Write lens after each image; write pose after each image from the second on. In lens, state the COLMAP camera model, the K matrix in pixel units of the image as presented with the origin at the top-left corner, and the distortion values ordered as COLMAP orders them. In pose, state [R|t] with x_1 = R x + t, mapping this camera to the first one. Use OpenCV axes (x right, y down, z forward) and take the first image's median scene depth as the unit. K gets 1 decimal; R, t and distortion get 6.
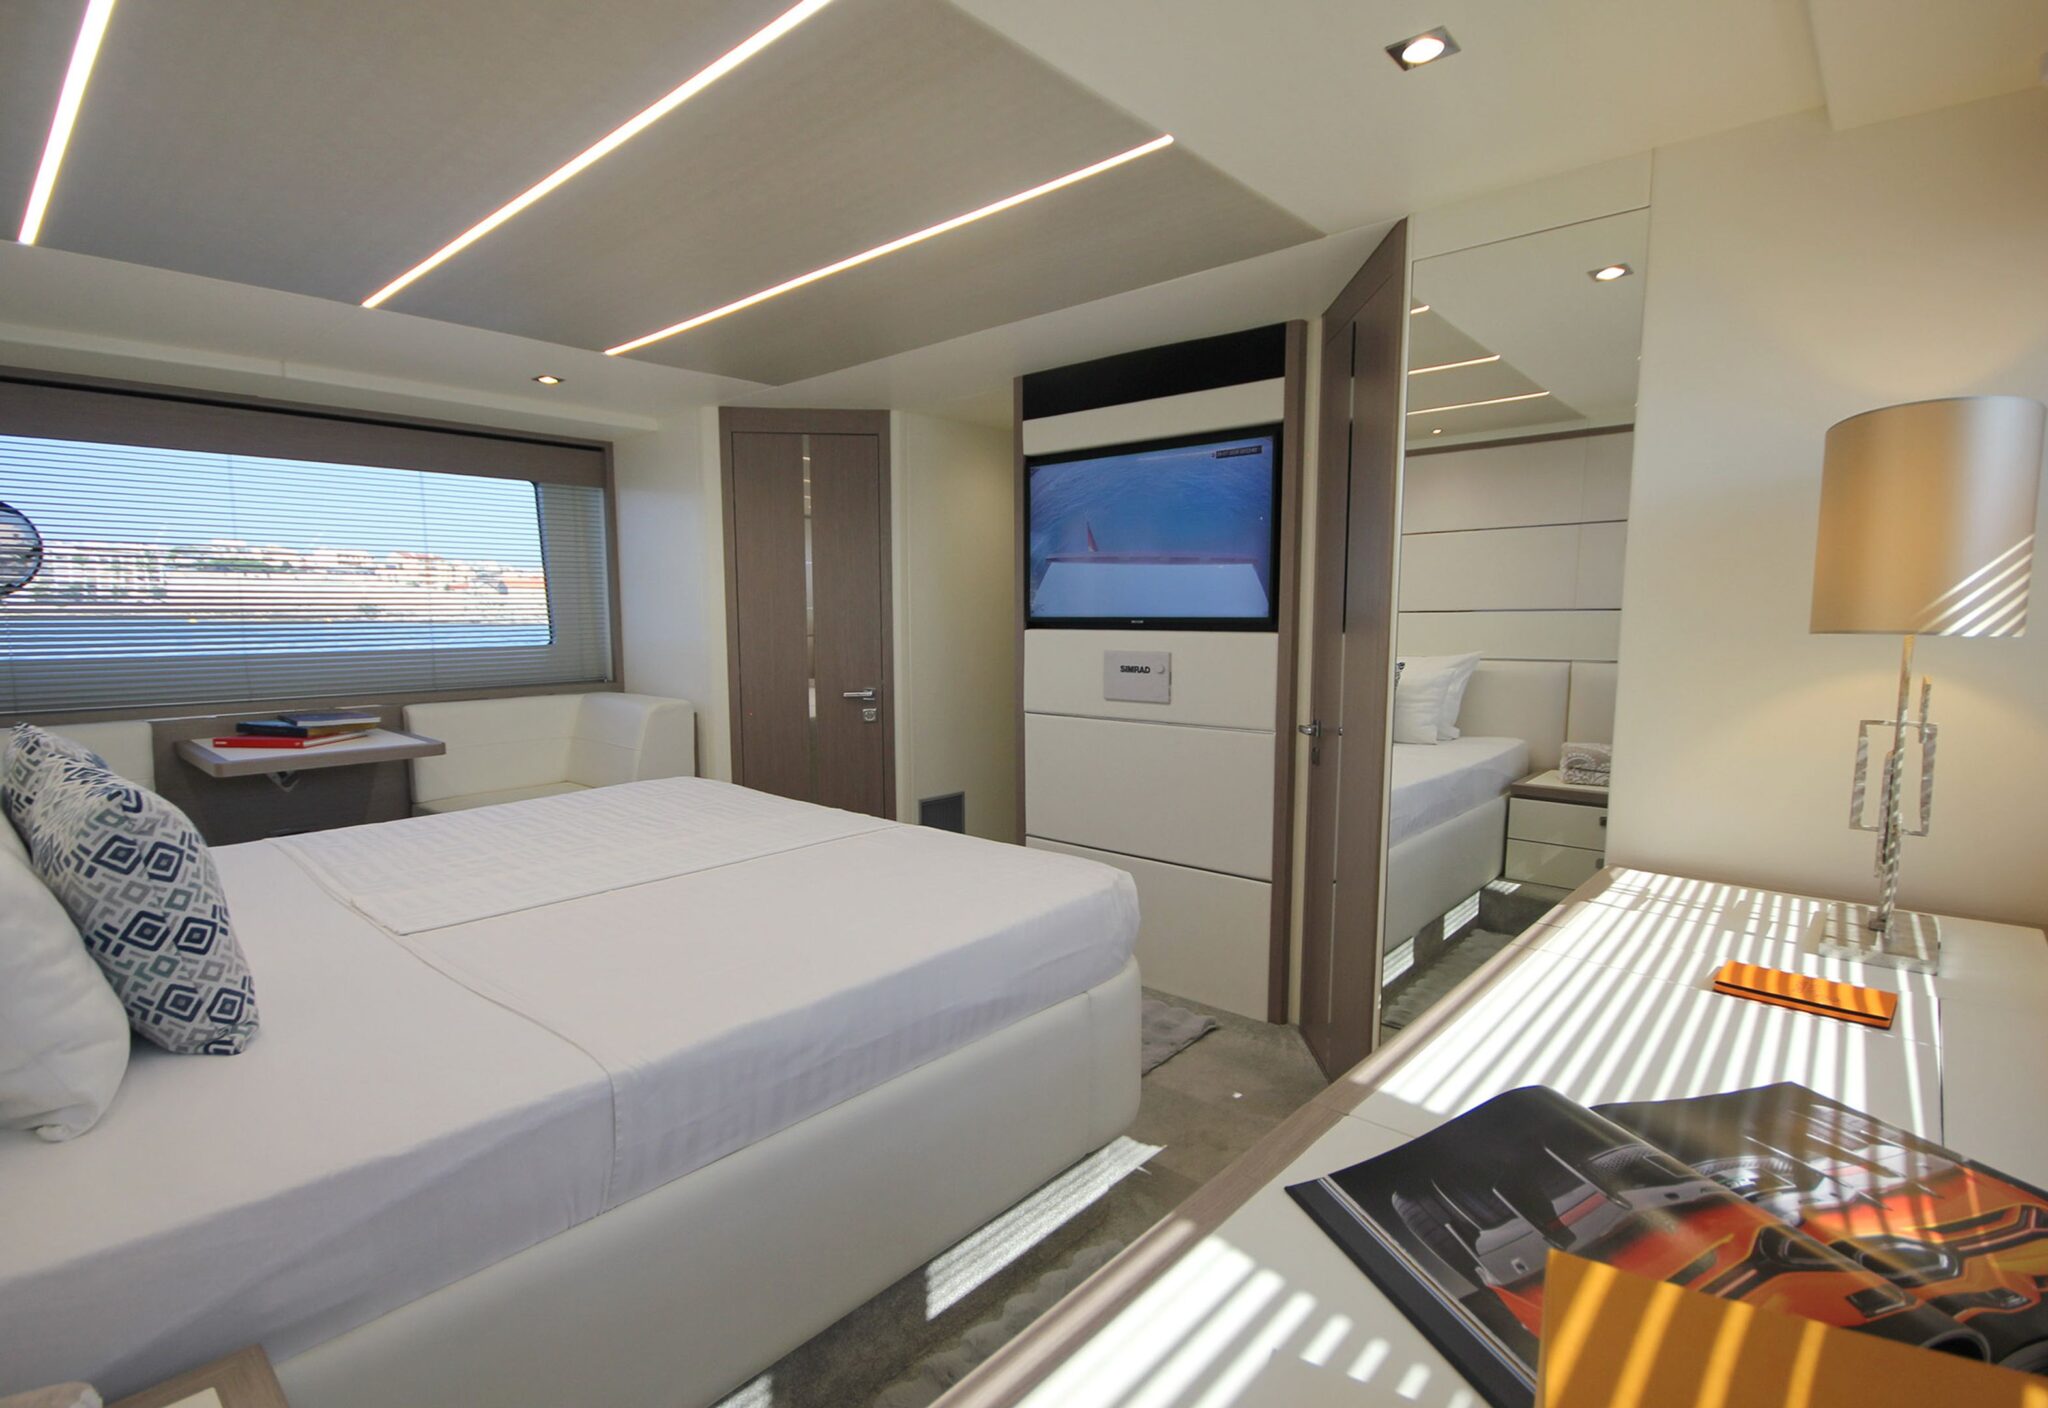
lens RADIAL K [[978.4, 0, 1021.0], [0, 978.4, 720.3], [0, 0, 1]] dist [0.011189, -0.000020]
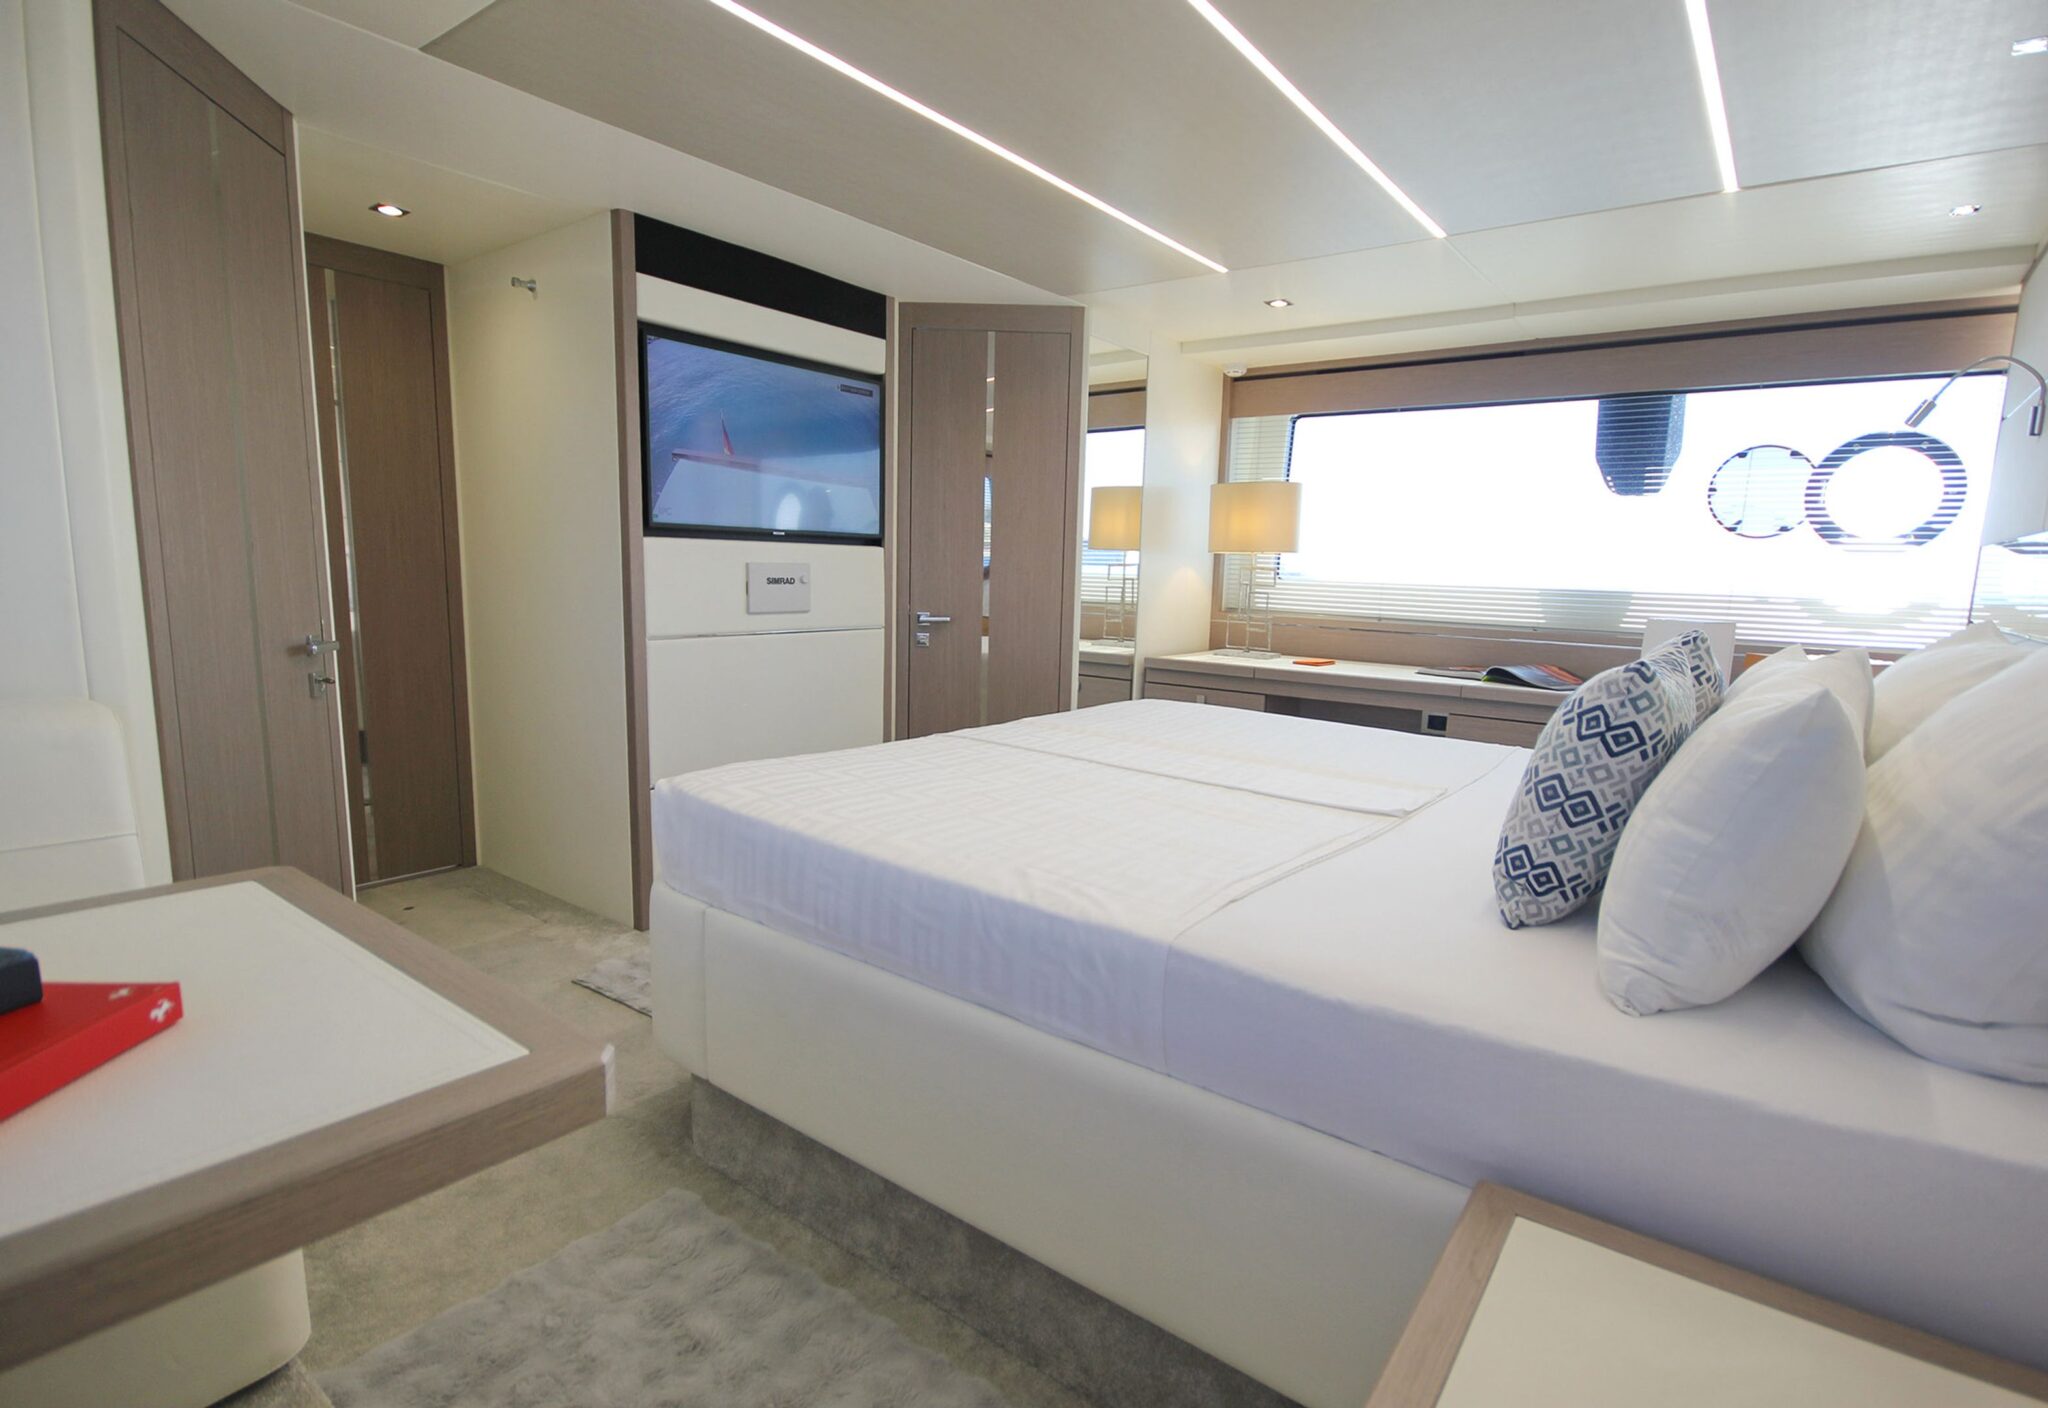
lens RADIAL K [[1022.8, 0, 1024.0], [0, 1022.8, 704.0], [0, 0, 1]] dist [0.018415, 0.000191]
pose [[-0.064357, -0.145644, 0.987242, -0.934240], [0.080909, 0.985274, 0.150628, -0.063678], [-0.994642, 0.089570, -0.051625, 0.794158]]
